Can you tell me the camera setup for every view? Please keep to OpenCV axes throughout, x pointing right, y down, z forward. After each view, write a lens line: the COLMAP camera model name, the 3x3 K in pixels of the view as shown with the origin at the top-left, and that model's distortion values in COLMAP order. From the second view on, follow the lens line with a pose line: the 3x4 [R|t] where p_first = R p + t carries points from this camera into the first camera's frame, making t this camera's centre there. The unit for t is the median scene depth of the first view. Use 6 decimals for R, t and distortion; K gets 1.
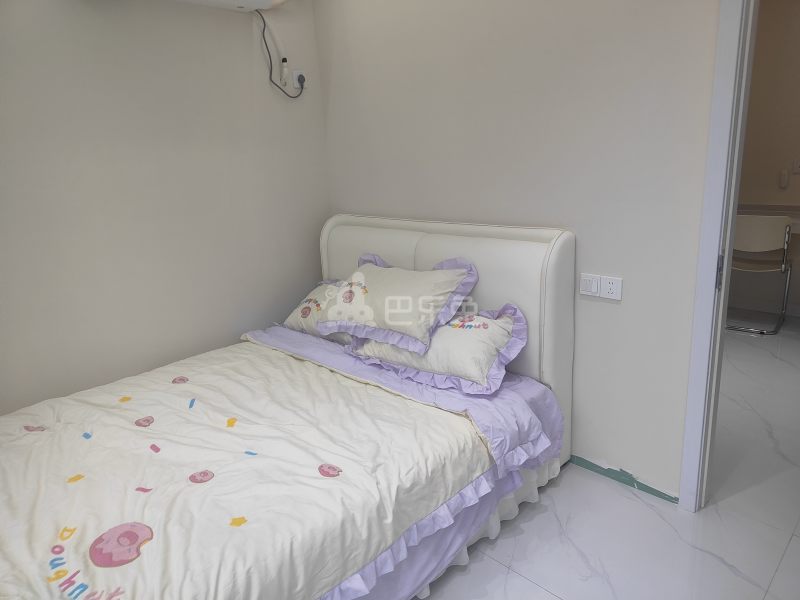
lens RADIAL K [[539.9, 0, 400.0], [0, 539.9, 300.0], [0, 0, 1]] dist [0.000893, -0.000065]
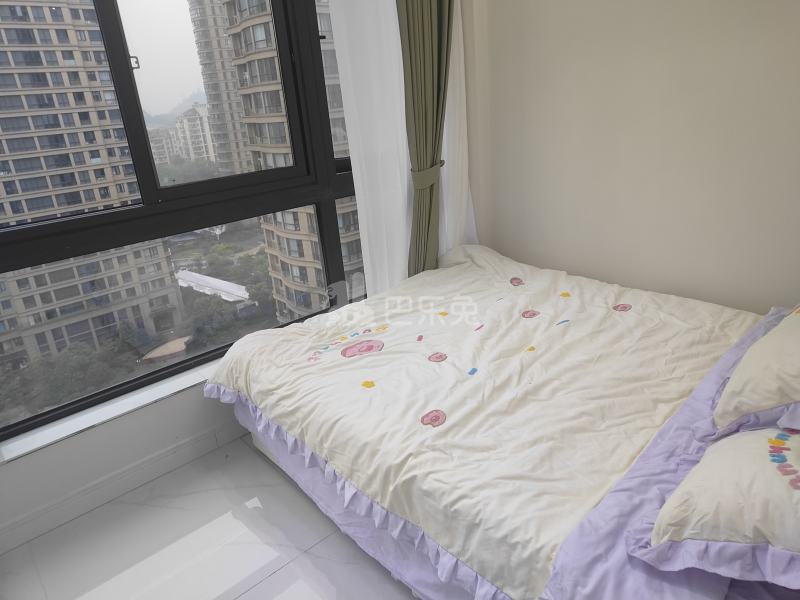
lens RADIAL K [[539.9, 0, 400.0], [0, 539.9, 300.0], [0, 0, 1]] dist [0.000893, -0.000065]
pose [[-0.051419, 0.413805, -0.908912, 0.603535], [-0.187611, 0.889910, 0.415767, -0.236667], [0.980897, 0.191900, 0.031877, 0.799609]]
